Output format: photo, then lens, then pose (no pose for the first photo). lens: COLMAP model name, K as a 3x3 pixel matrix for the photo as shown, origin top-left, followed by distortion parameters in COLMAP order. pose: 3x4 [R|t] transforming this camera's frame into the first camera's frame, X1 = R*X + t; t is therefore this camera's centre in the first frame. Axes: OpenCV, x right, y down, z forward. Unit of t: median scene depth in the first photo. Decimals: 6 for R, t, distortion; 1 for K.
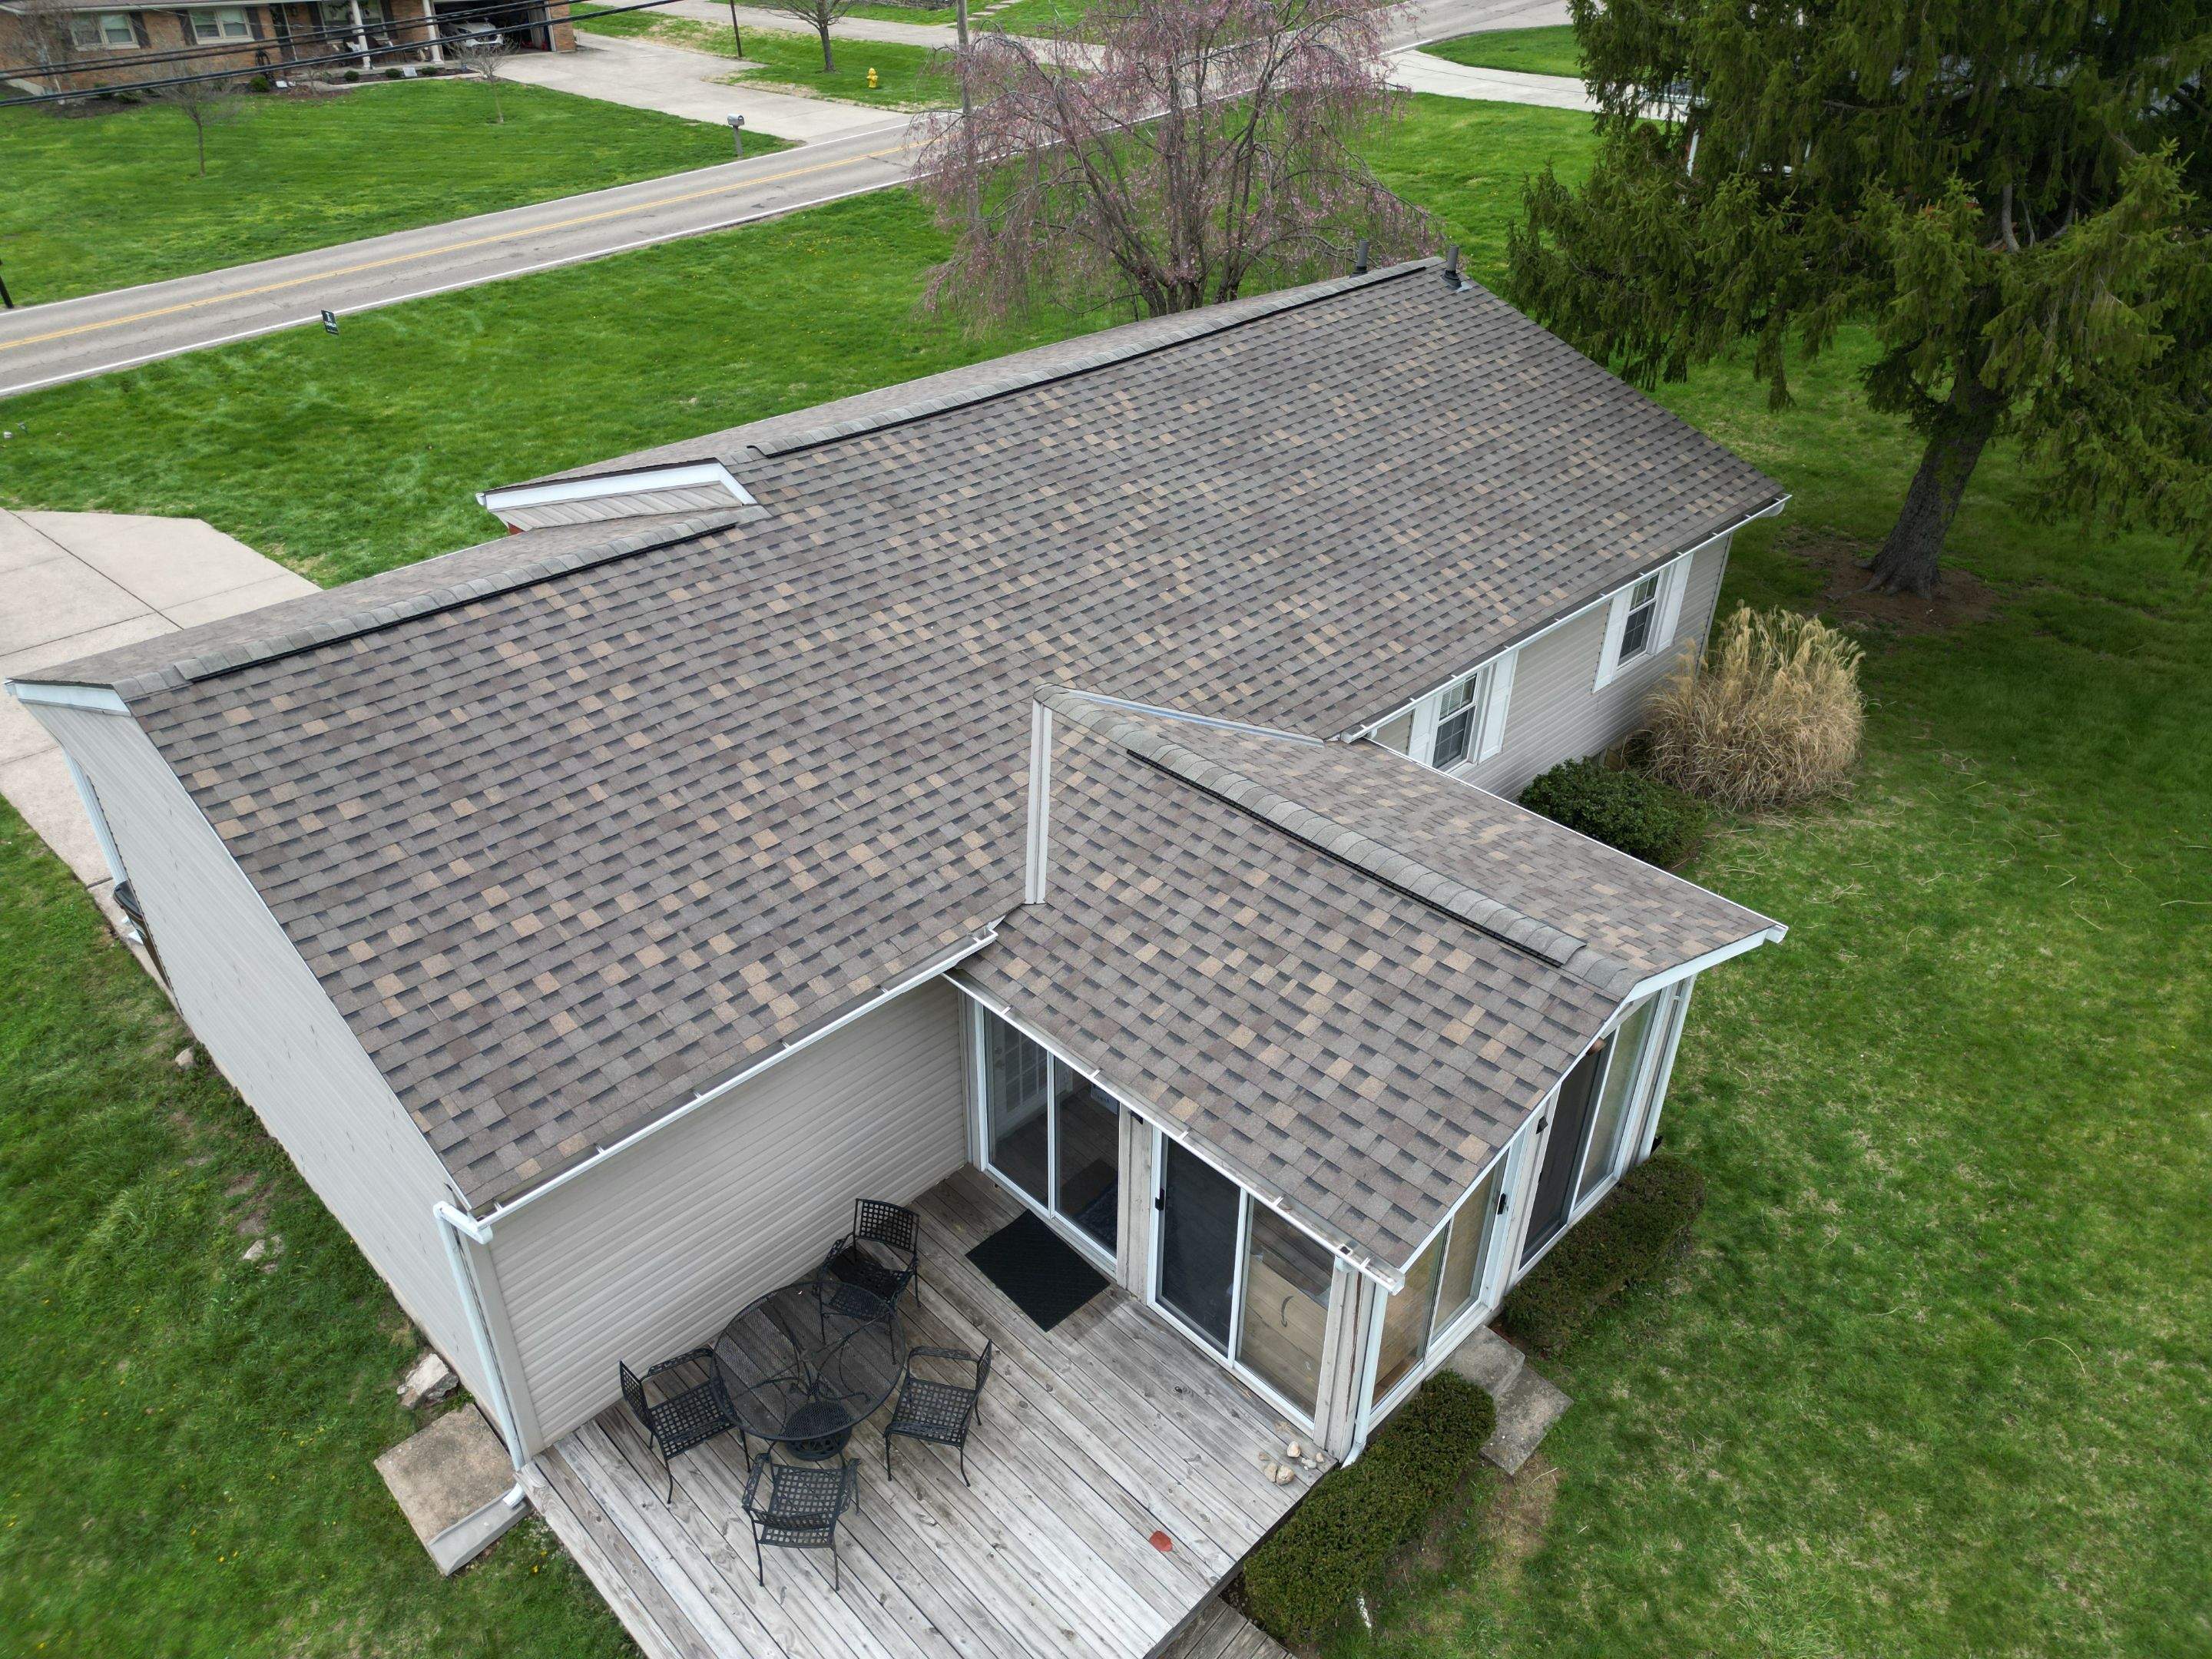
lens RADIAL K [[1534.4, 0, 1109.8], [0, 1534.4, 831.6], [0, 0, 1]] dist [0.065313, -0.045271]
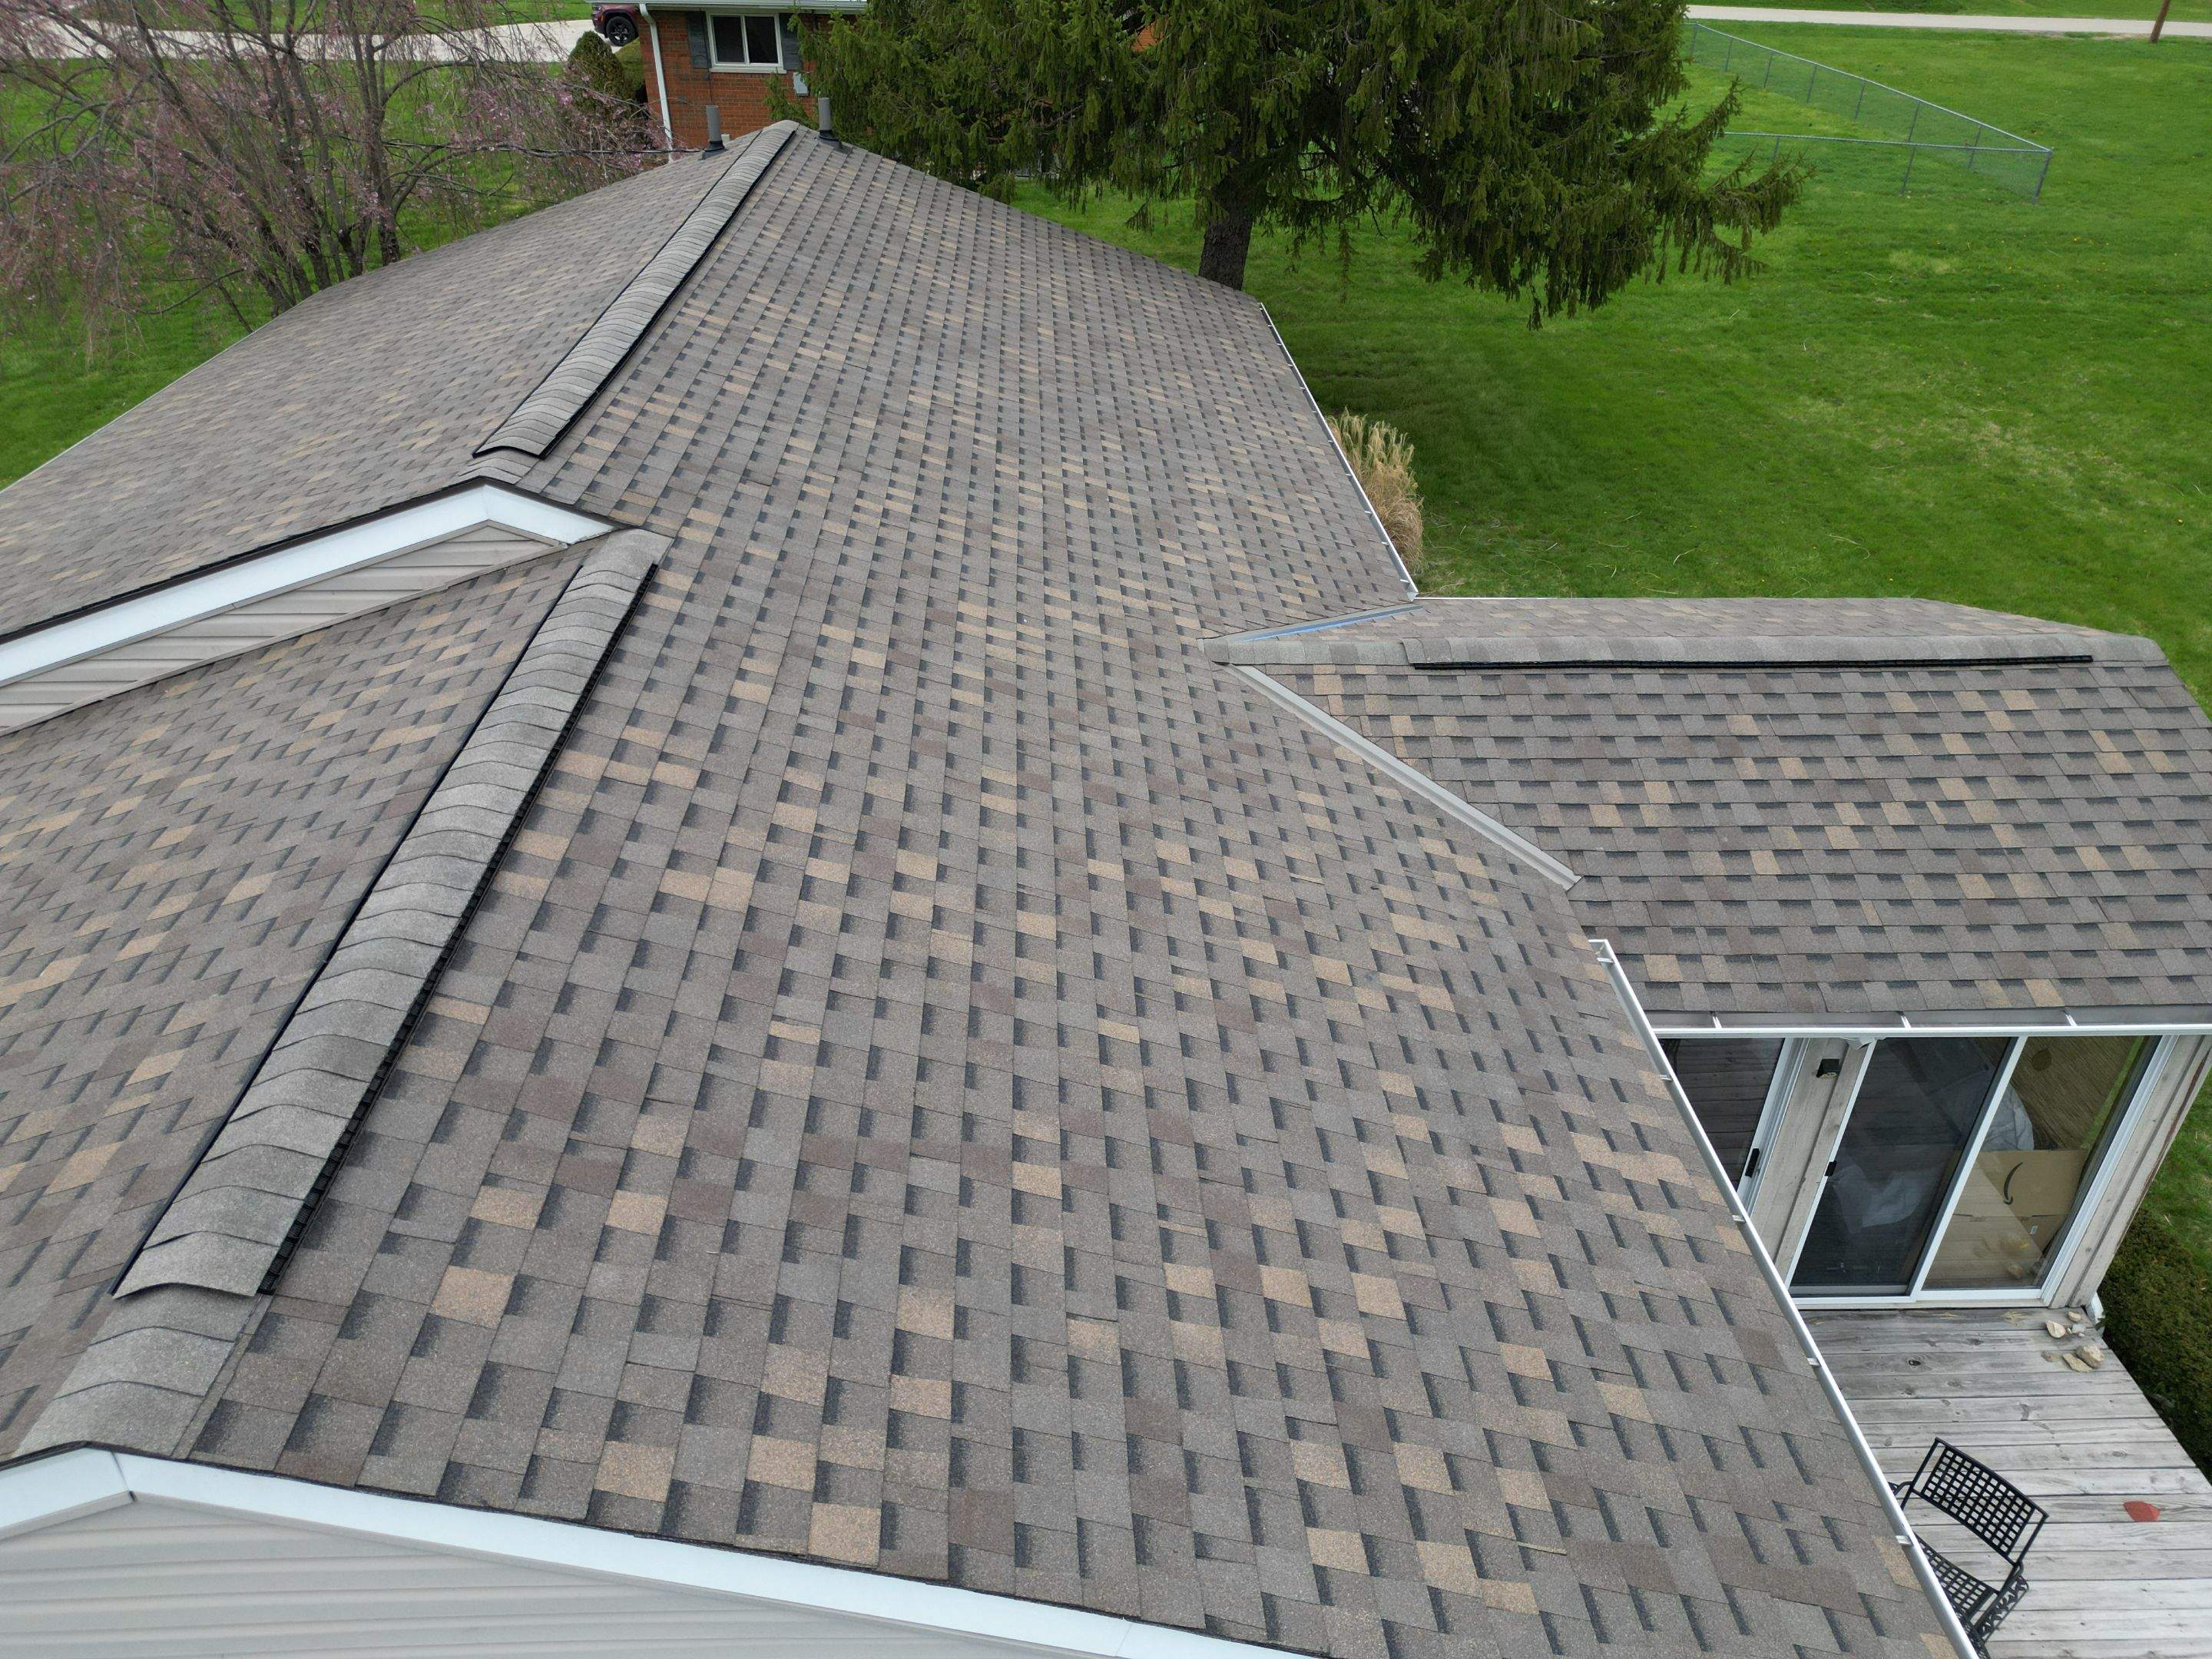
lens RADIAL K [[1534.4, 0, 1099.8], [0, 1534.4, 840.8], [0, 0, 1]] dist [0.065313, -0.045271]
pose [[0.678047, -0.396266, 0.619052, -0.585027], [0.394855, 0.906754, 0.147944, -0.148981], [-0.619953, 0.144123, 0.771289, 0.575673]]
